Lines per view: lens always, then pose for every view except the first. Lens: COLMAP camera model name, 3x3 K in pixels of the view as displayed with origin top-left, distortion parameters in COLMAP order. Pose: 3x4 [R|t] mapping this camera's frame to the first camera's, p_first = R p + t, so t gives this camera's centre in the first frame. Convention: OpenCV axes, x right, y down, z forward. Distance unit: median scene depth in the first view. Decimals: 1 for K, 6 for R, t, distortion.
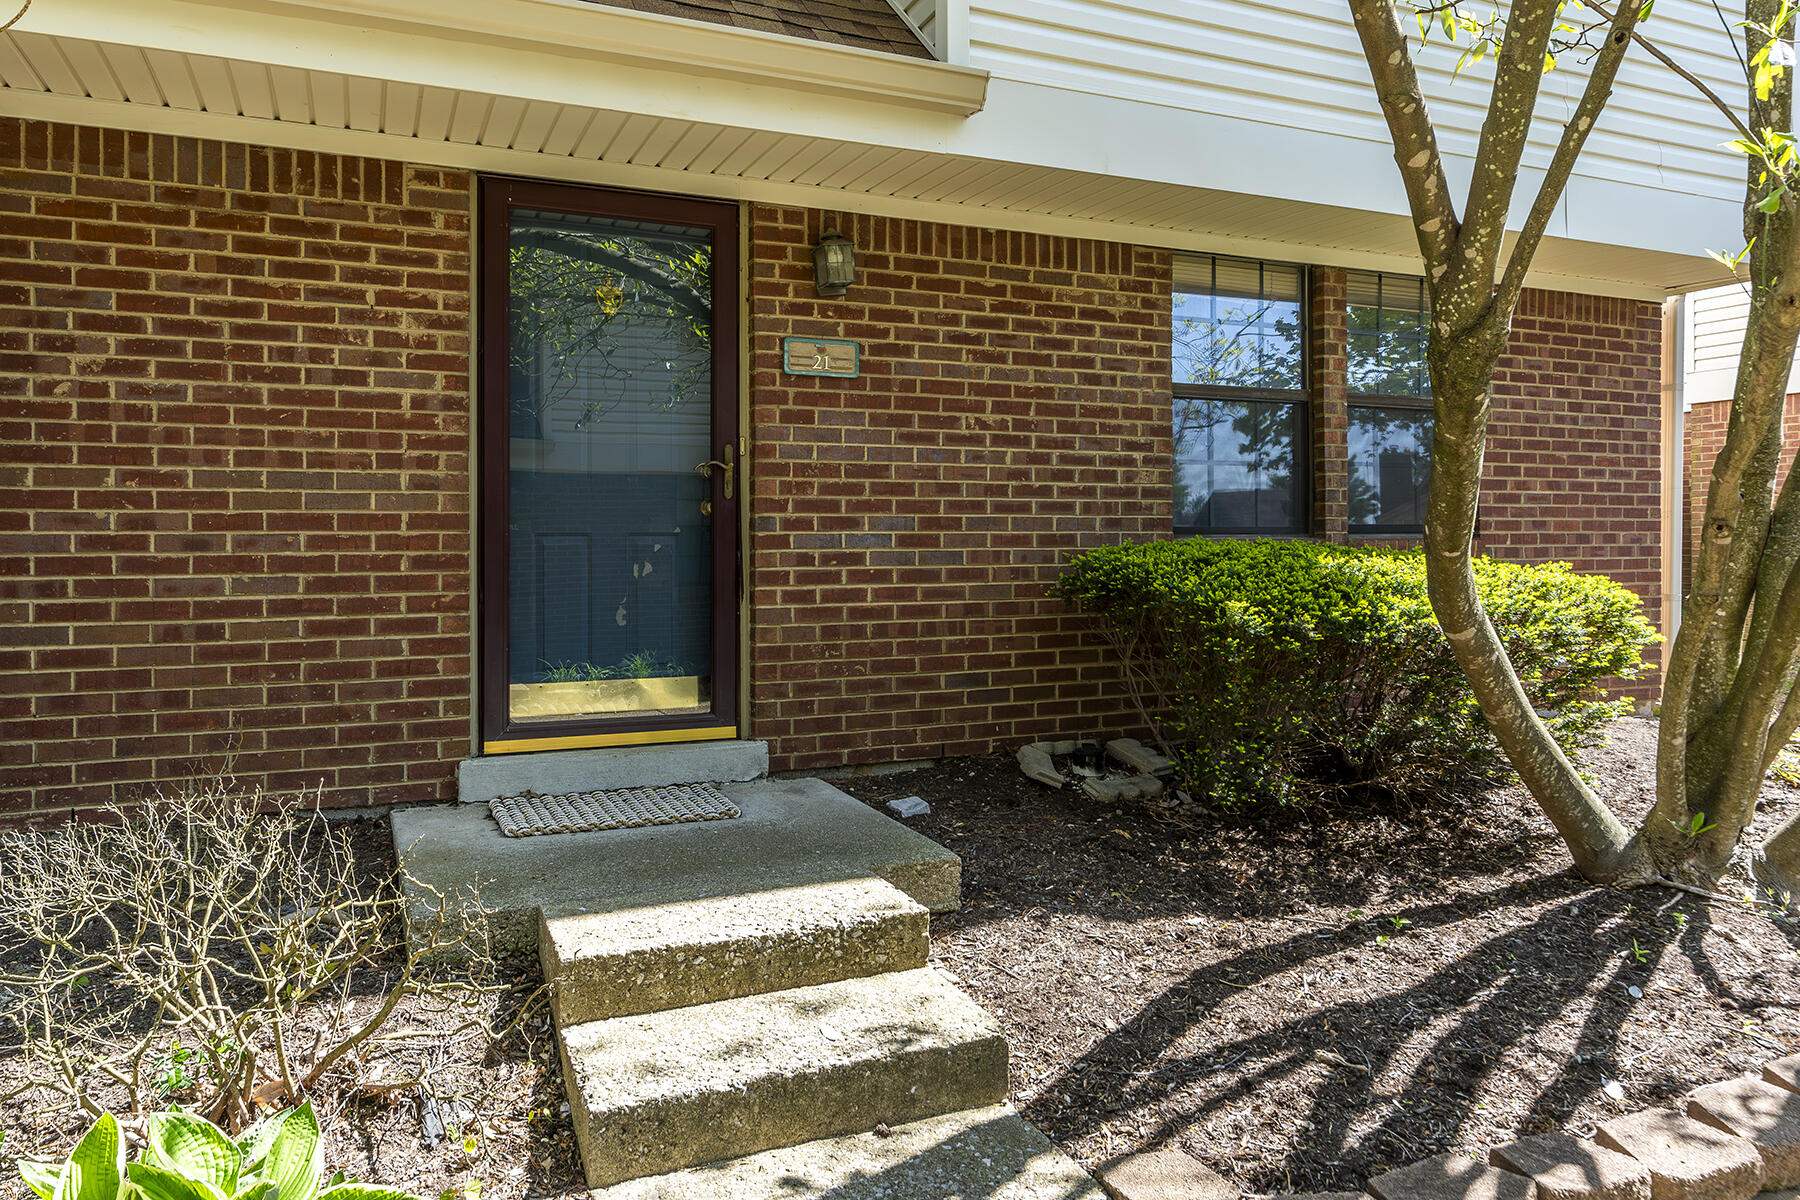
lens RADIAL K [[1216.4, 0, 875.5], [0, 1216.4, 533.3], [0, 0, 1]] dist [0.003571, 0.000668]
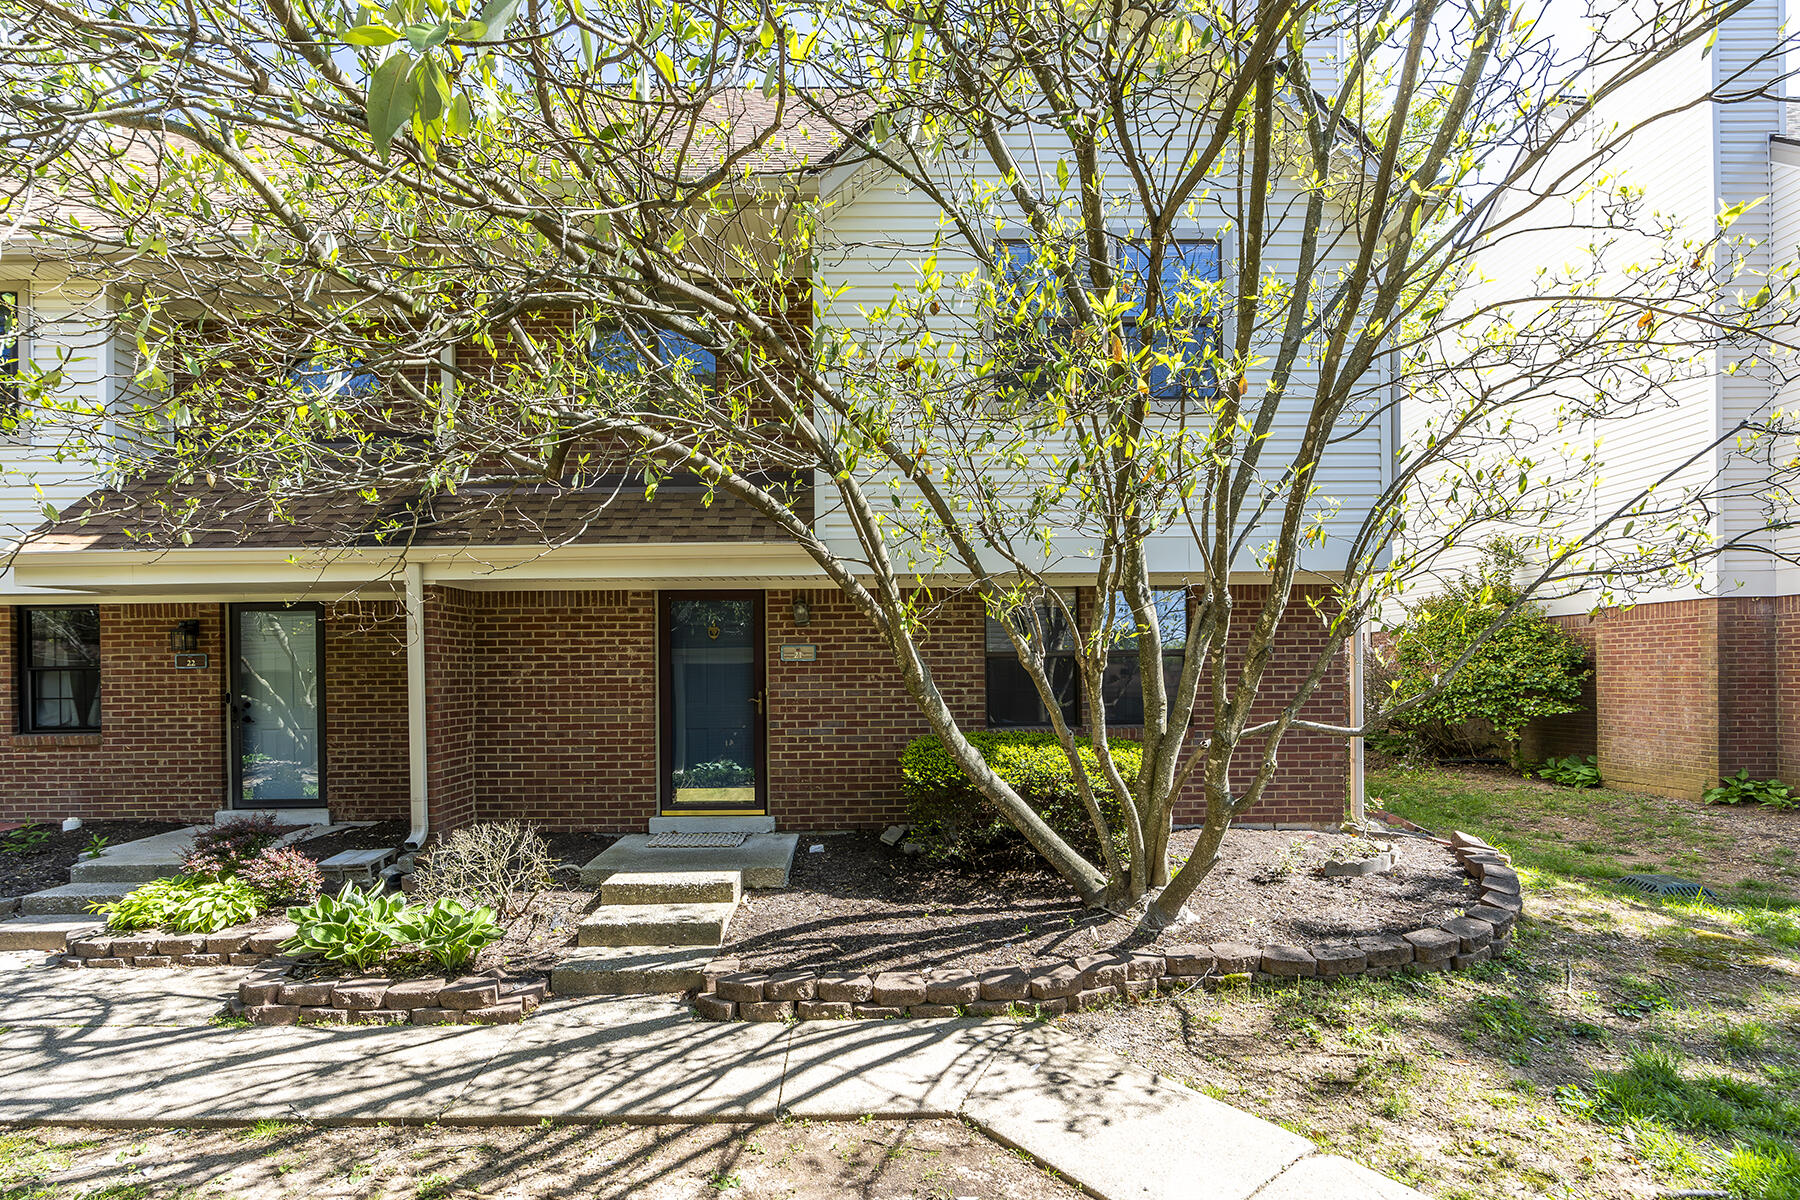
lens RADIAL K [[825.0, 0, 902.6], [0, 825.0, 678.2], [0, 0, 1]] dist [-0.008534, 0.002023]
pose [[0.929766, -0.001892, -0.368147, 0.828887], [0.006855, 0.999902, 0.012174, -0.131582], [0.368088, -0.013842, 0.929688, -0.448634]]
